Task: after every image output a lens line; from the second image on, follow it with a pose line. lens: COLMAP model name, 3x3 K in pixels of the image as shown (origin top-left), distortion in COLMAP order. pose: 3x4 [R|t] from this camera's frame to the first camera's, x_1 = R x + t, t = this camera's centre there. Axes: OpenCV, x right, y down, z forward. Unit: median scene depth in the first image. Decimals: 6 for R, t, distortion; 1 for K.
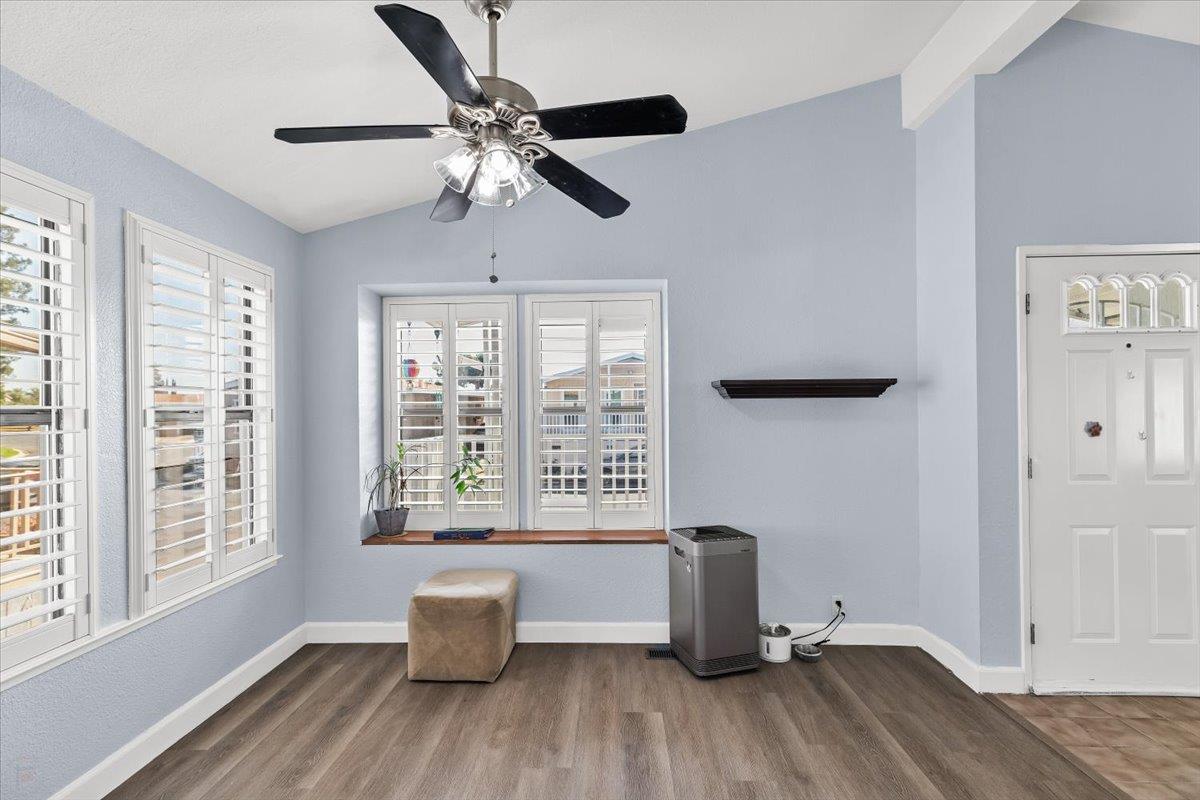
lens RADIAL K [[537.9, 0, 598.8], [0, 537.9, 408.5], [0, 0, 1]] dist [0.003999, 0.000636]
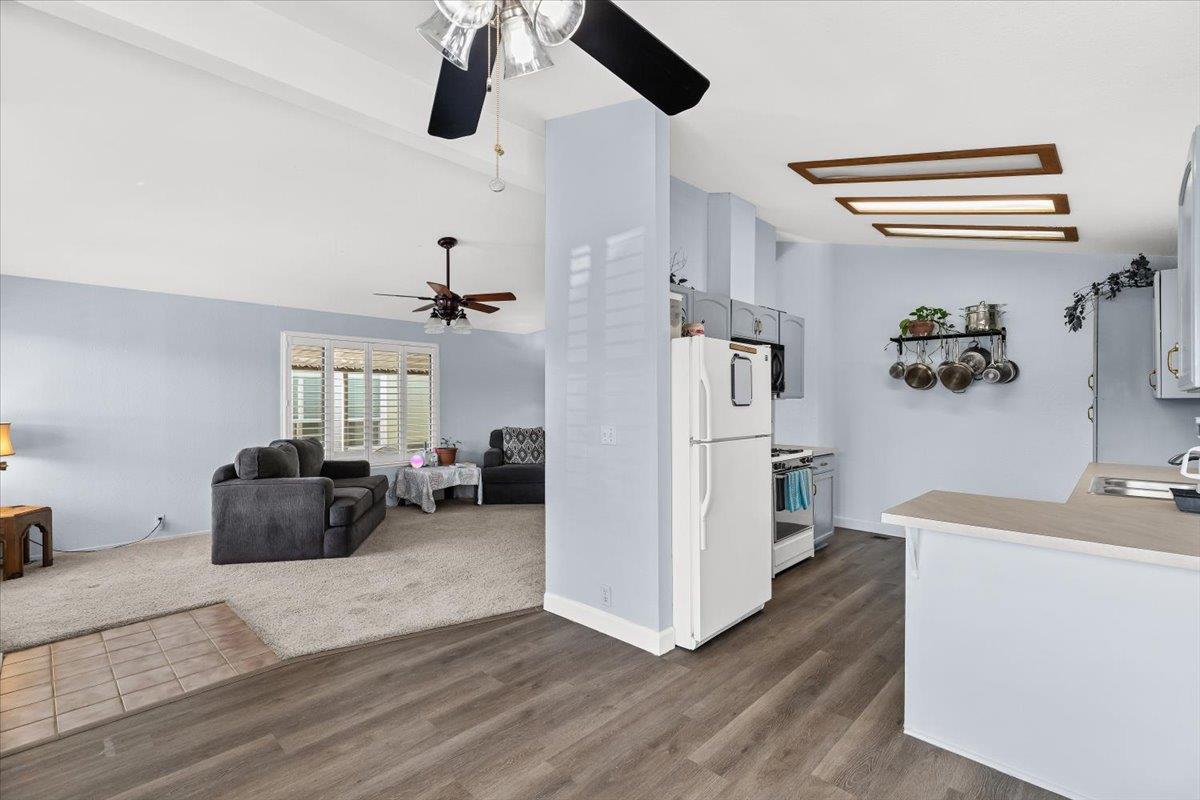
lens RADIAL K [[537.9, 0, 598.8], [0, 537.9, 408.5], [0, 0, 1]] dist [0.003999, 0.000636]
pose [[-0.742008, -0.000011, 0.670391, -0.461827], [0.003222, 0.999988, 0.003584, 0.011628], [-0.670383, 0.004820, -0.741999, 0.931681]]
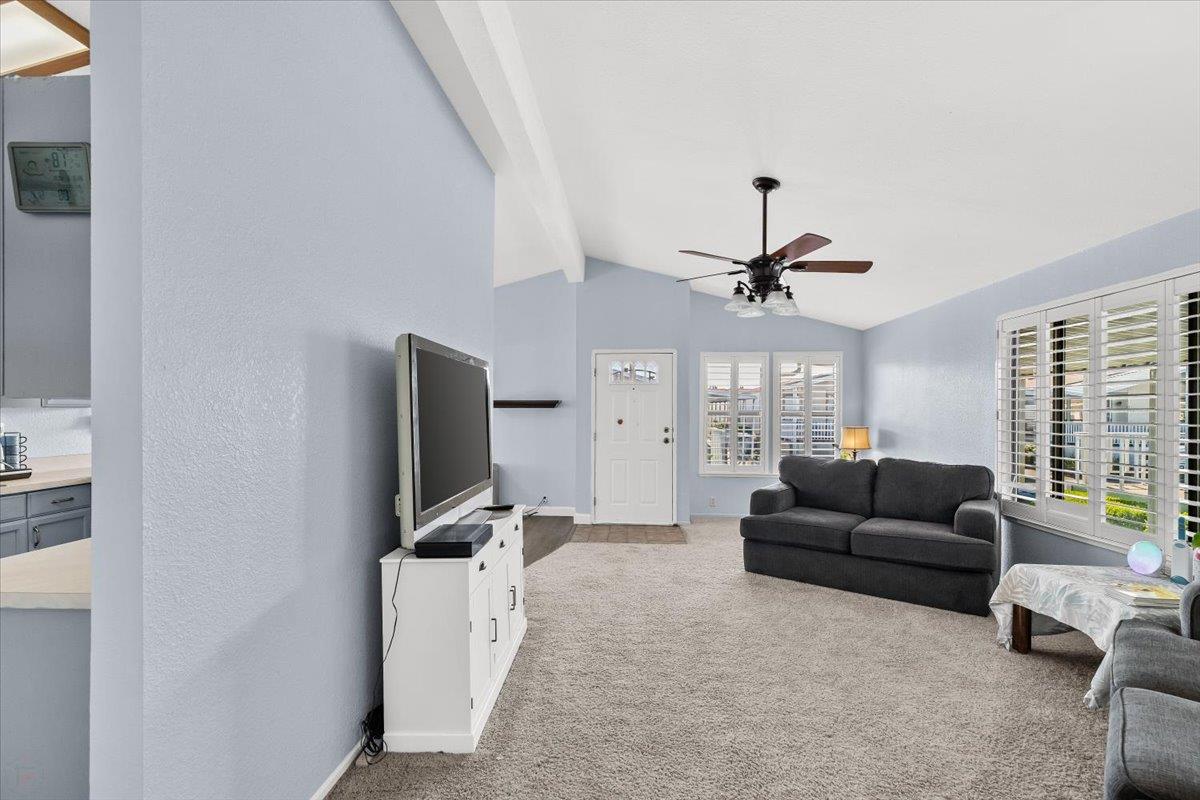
lens RADIAL K [[537.9, 0, 598.8], [0, 537.9, 408.5], [0, 0, 1]] dist [0.003999, 0.000636]
pose [[0.999303, 0.008338, -0.036393, 0.866917], [-0.008348, 0.999965, -0.000126, -0.021887], [0.036391, 0.000429, 0.999338, -1.484224]]
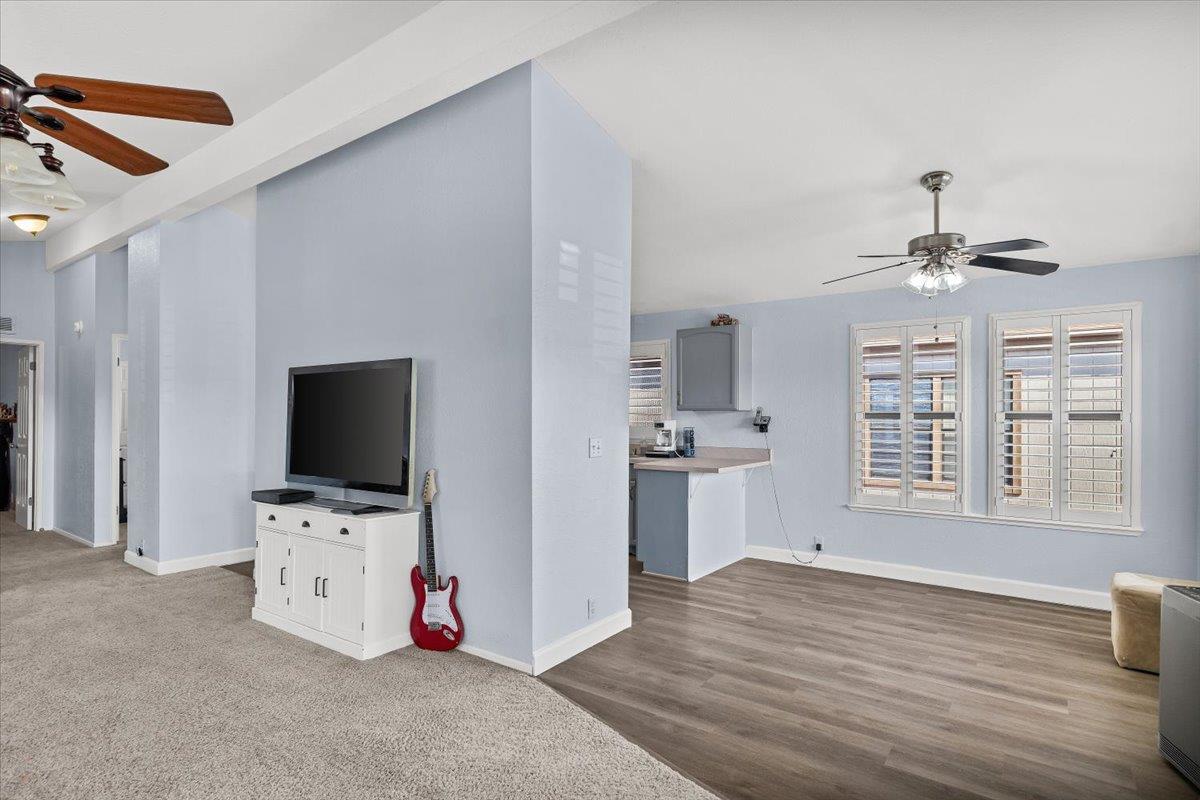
lens RADIAL K [[604.8, 0, 603.4], [0, 604.8, 410.5], [0, 0, 1]] dist [-0.003822, -0.000114]
pose [[-0.557454, 0.000777, -0.830208, 1.382814], [0.001847, 0.999998, -0.000305, -0.006710], [0.830206, -0.001703, -0.557454, 0.811788]]
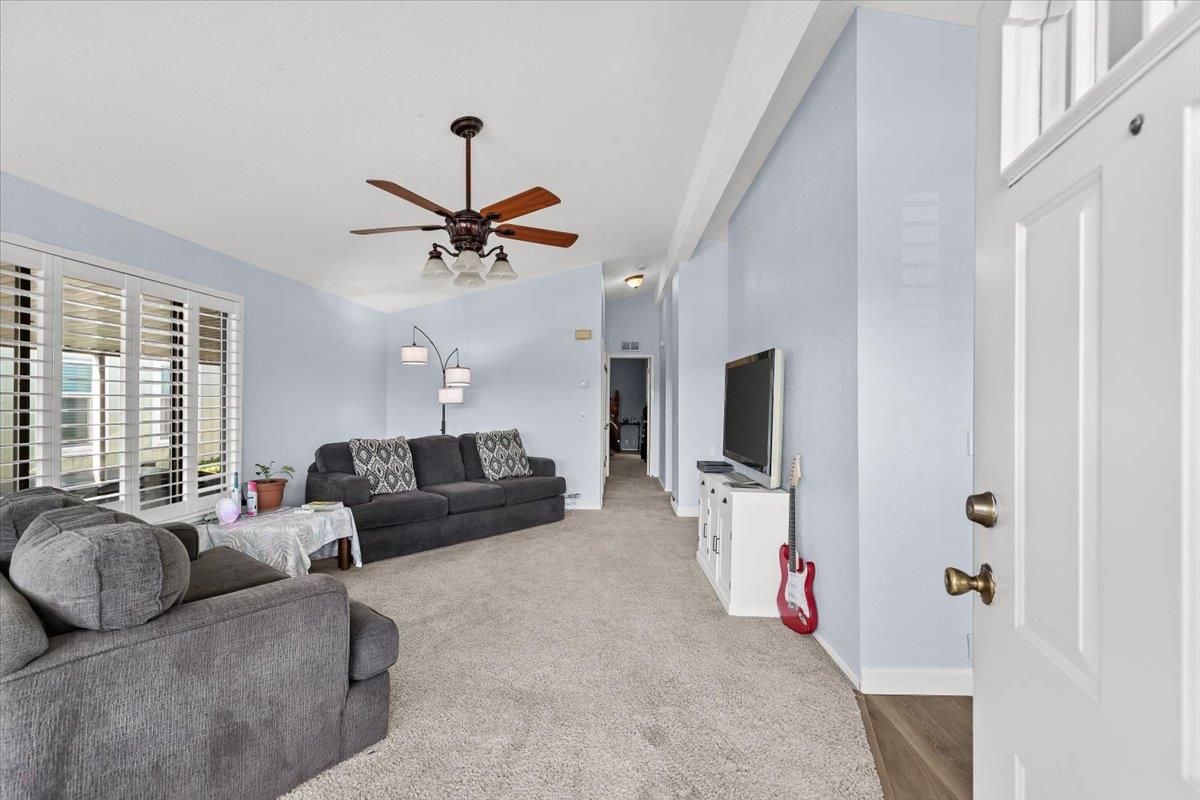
lens RADIAL K [[549.5, 0, 600.0], [0, 549.5, 400.0], [0, 0, 1]] dist [0.026631, 0.000228]
pose [[-0.999901, 0.008295, 0.011350, 0.933217], [0.008247, 0.999957, -0.004277, 0.001353], [-0.011385, -0.004183, -0.999926, 1.010346]]
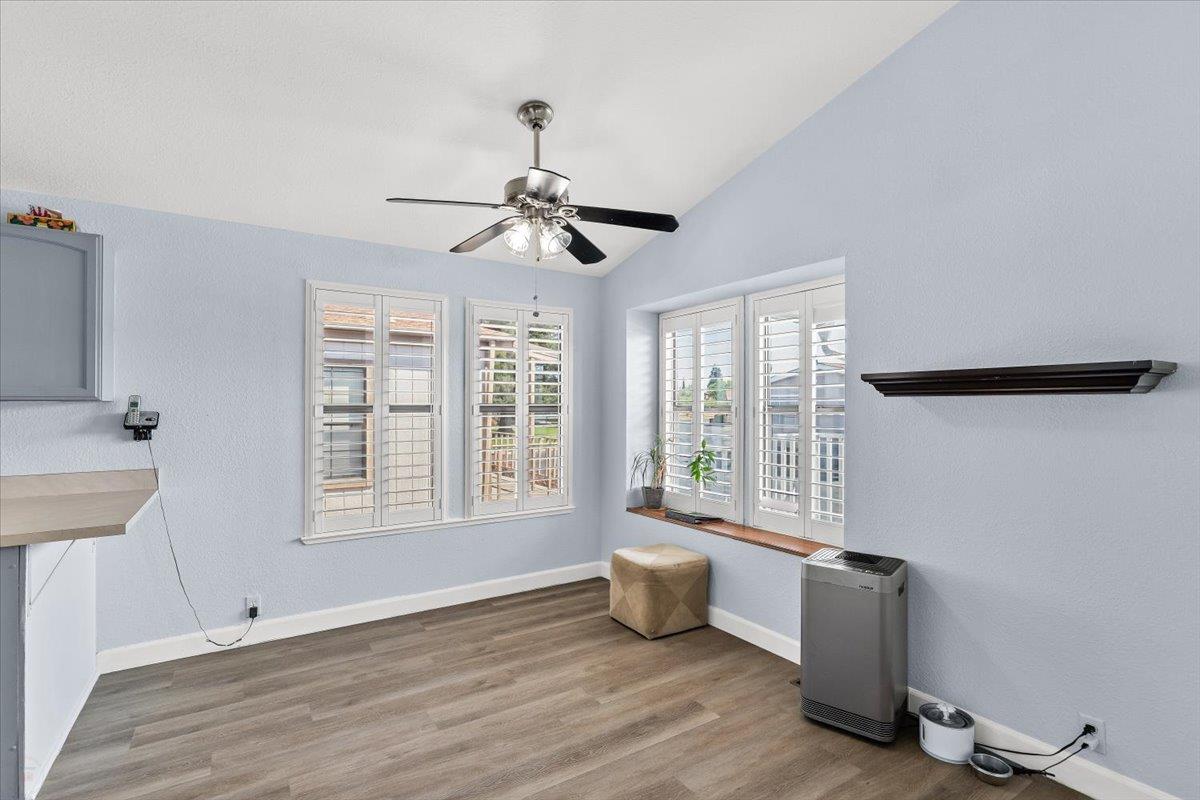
lens RADIAL K [[566.4, 0, 597.8], [0, 566.4, 400.8], [0, 0, 1]] dist [-0.001632, 0.000275]
pose [[0.574377, 0.001931, -0.818588, 0.747435], [-0.005150, 0.999986, -0.001254, -0.010212], [0.818574, 0.004936, 0.574379, 0.195510]]
